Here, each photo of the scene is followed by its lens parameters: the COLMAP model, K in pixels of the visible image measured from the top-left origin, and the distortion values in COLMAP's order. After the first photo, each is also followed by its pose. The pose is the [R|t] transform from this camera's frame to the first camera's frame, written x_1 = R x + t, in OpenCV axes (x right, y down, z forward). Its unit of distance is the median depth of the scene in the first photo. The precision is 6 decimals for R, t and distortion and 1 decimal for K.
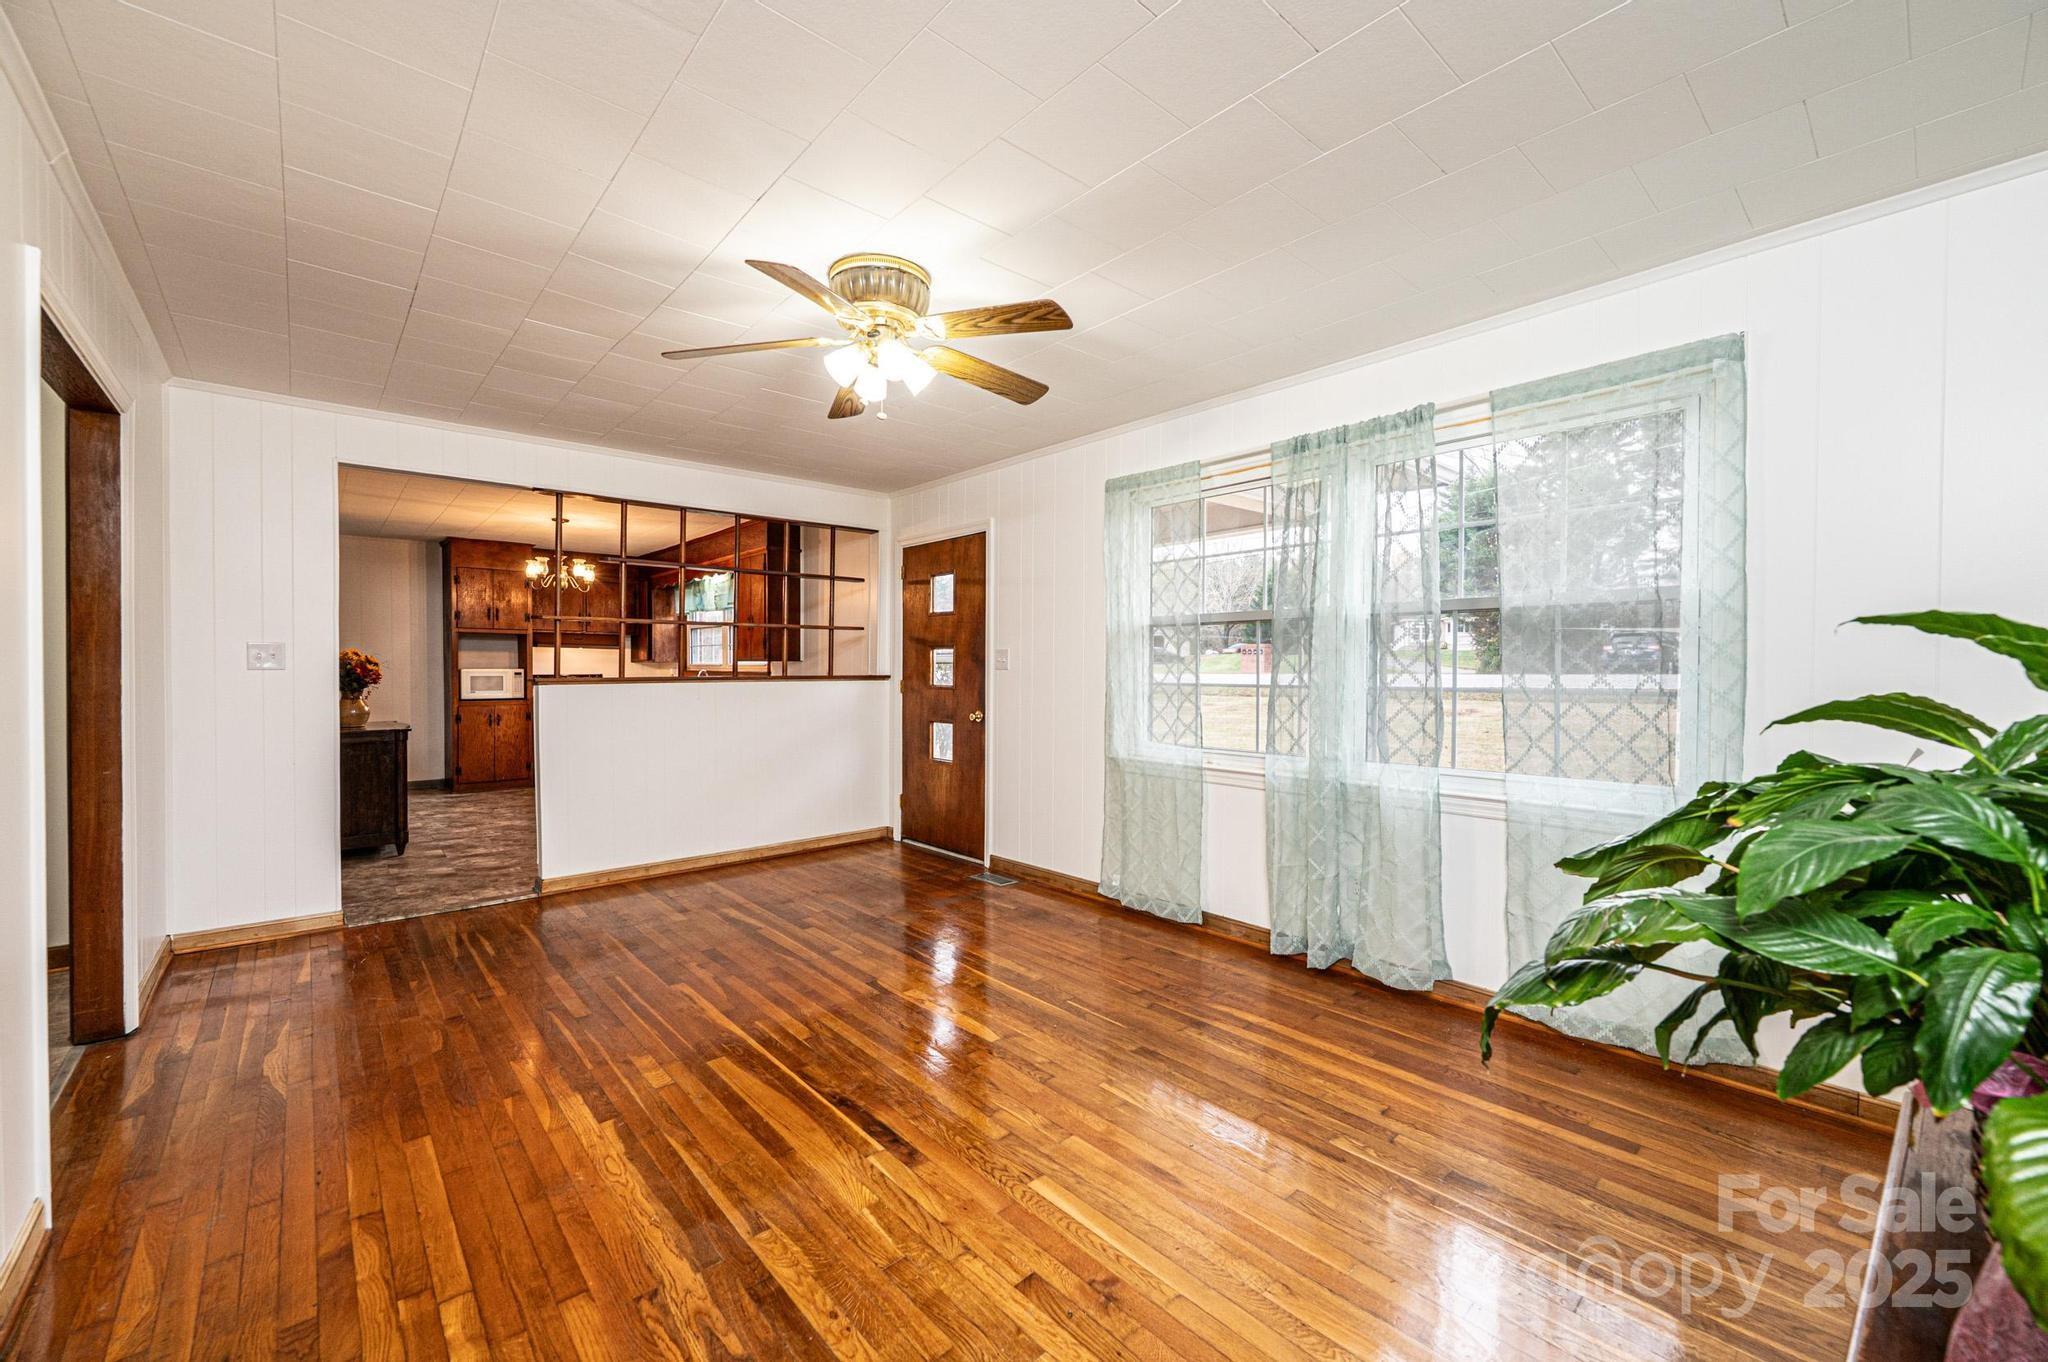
lens RADIAL K [[813.9, 0, 1024.8], [0, 813.9, 680.6], [0, 0, 1]] dist [0.001510, 0.000256]
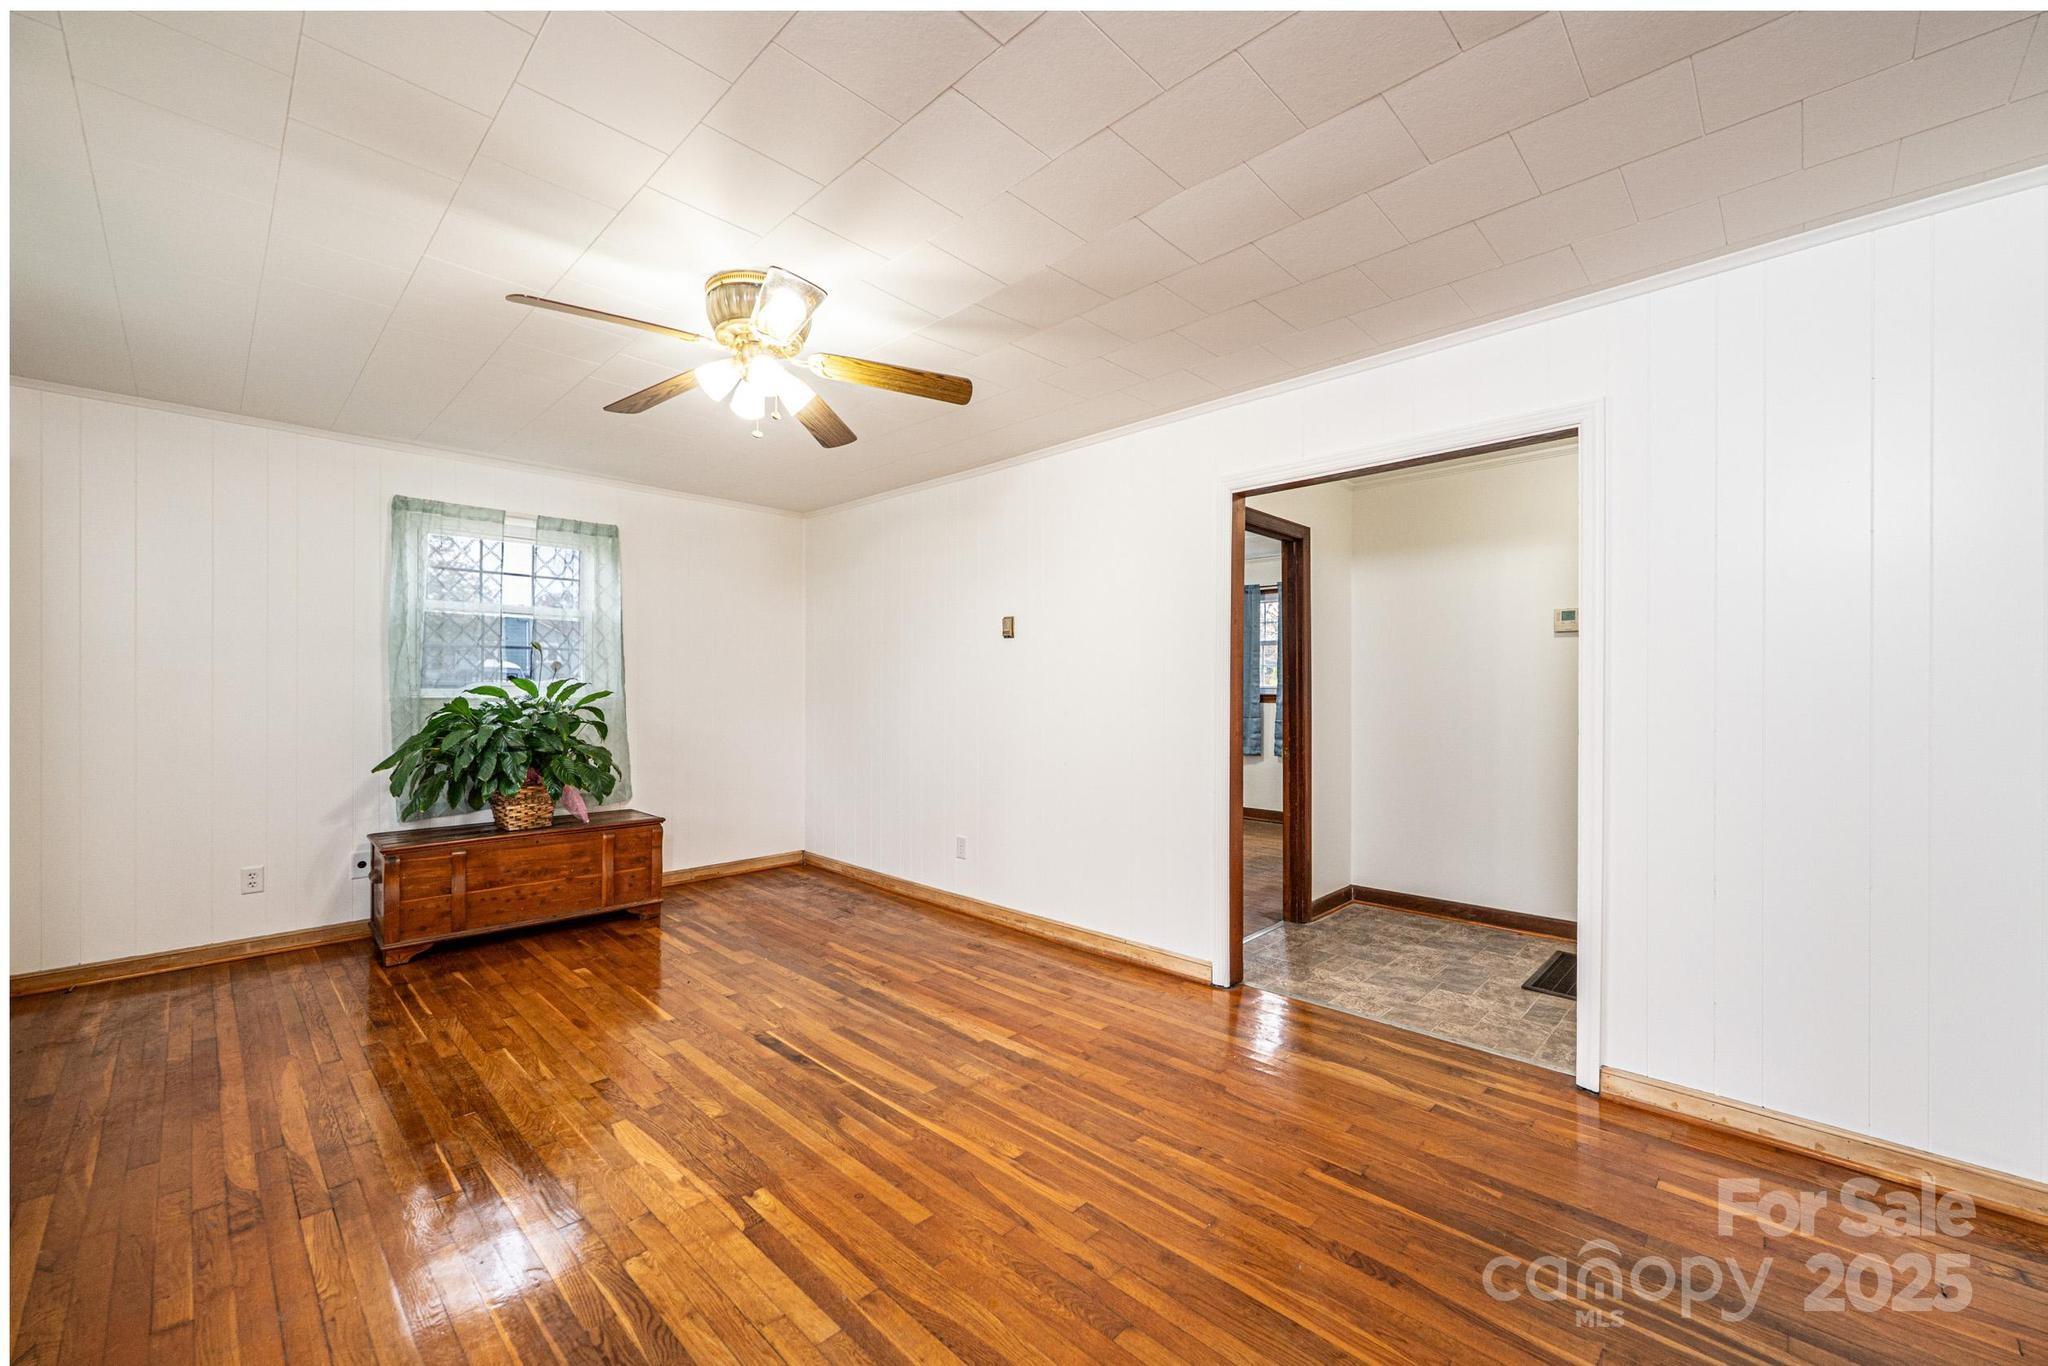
lens RADIAL K [[813.9, 0, 1024.8], [0, 813.9, 682.6], [0, 0, 1]] dist [0.001510, 0.000256]
pose [[-0.997378, -0.004625, -0.072223, -0.315268], [-0.005301, 0.999944, 0.009158, -0.026543], [0.072176, 0.009516, -0.997346, 1.490165]]
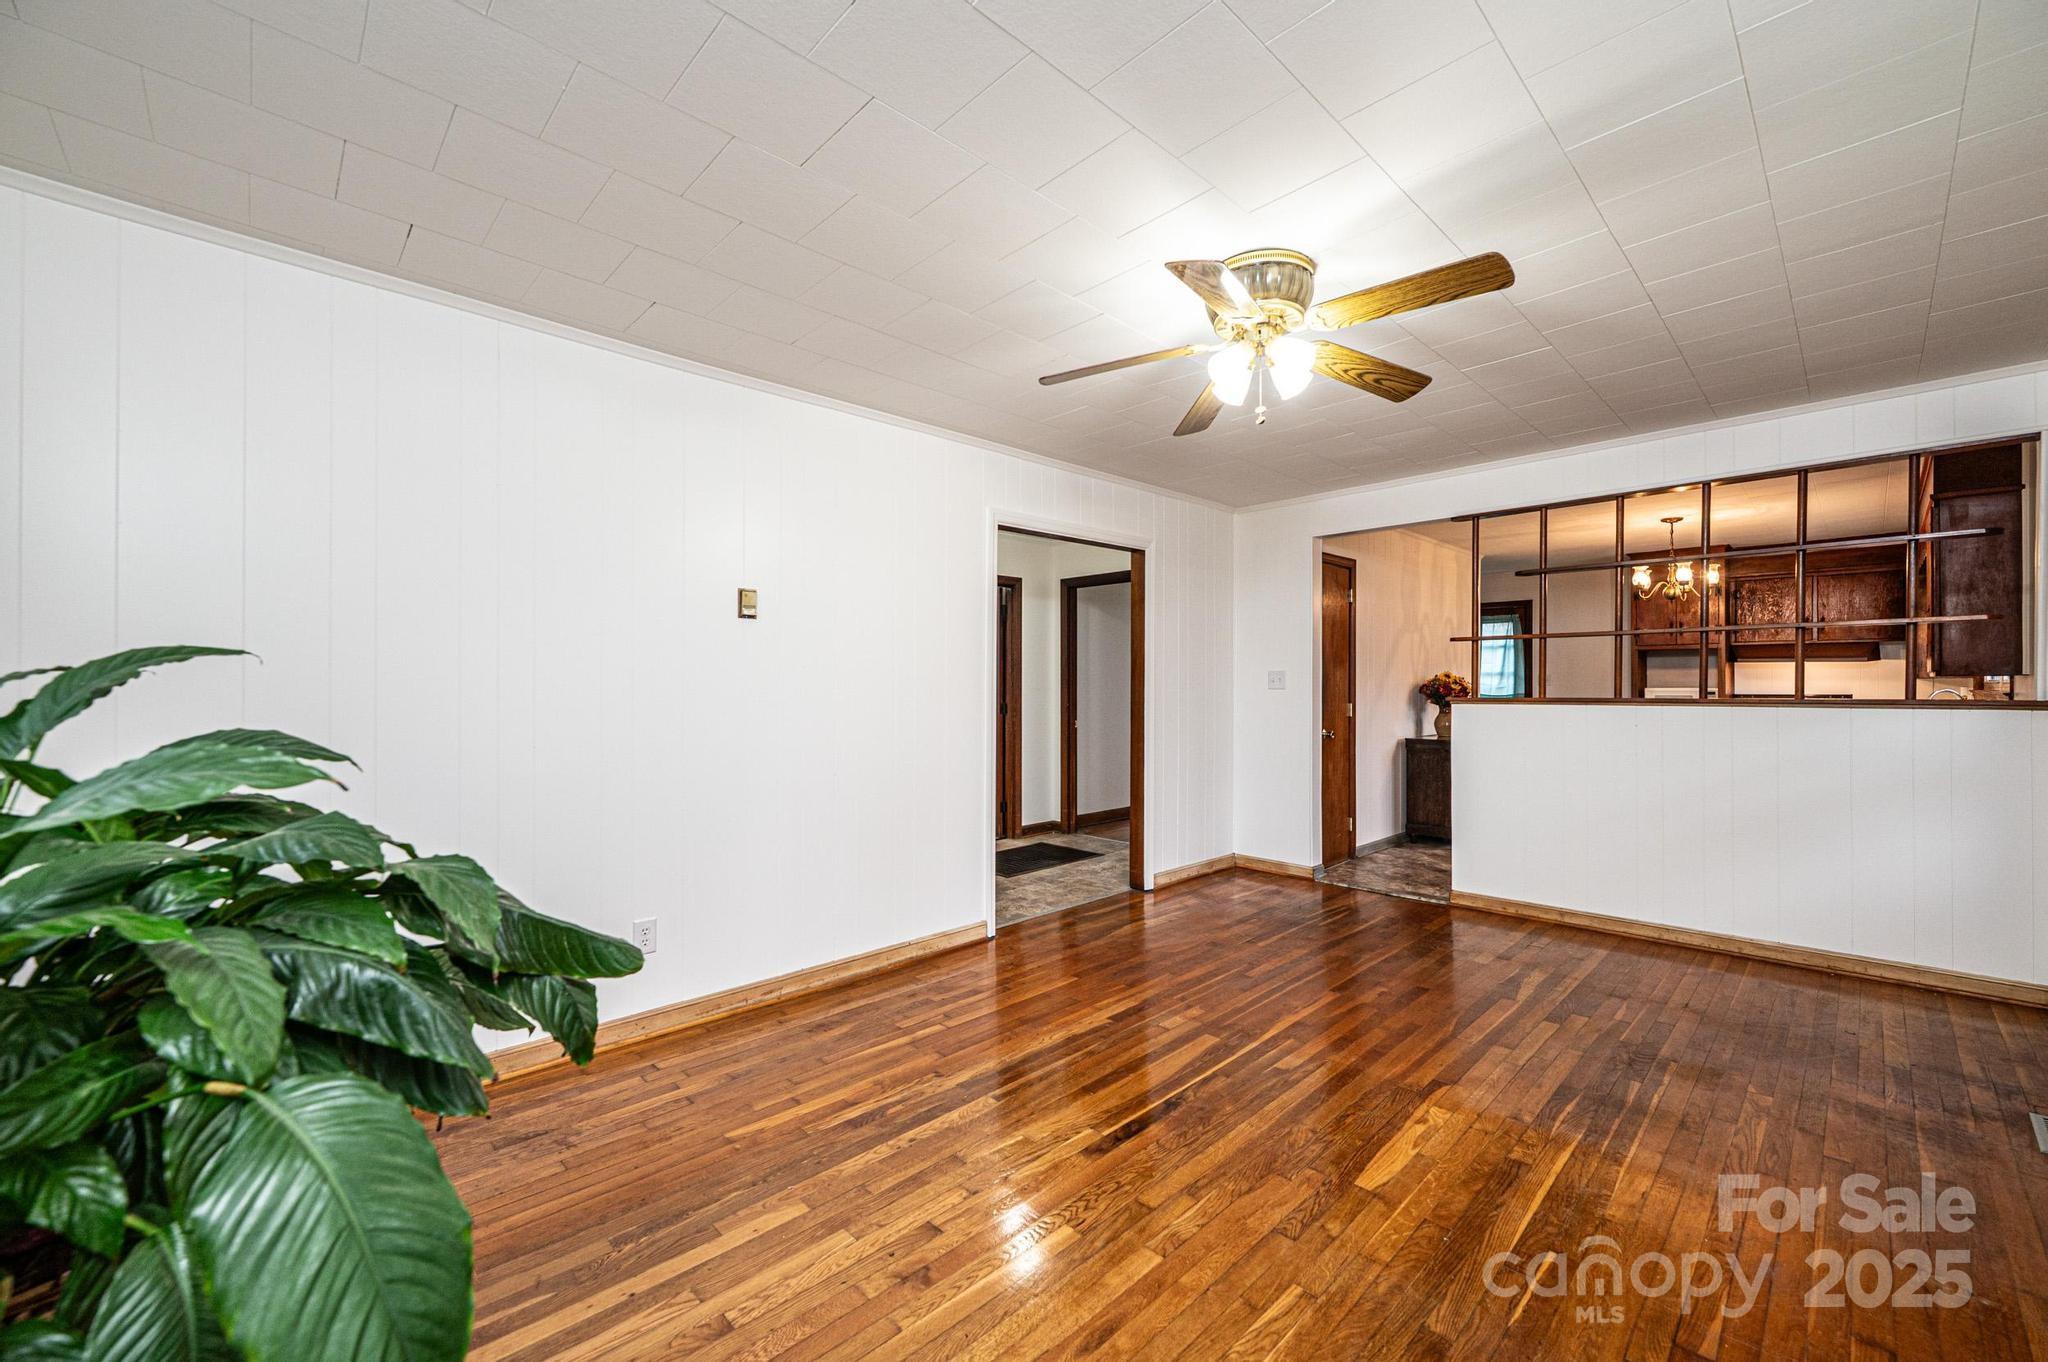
lens RADIAL K [[817.5, 0, 1024.0], [0, 817.5, 681.0], [0, 0, 1]] dist [-0.000278, 0.000014]
pose [[0.039777, -0.006658, -0.999186, 0.557795], [-0.014495, 0.999869, -0.007239, -0.010522], [0.999103, 0.014771, 0.039675, 0.516387]]
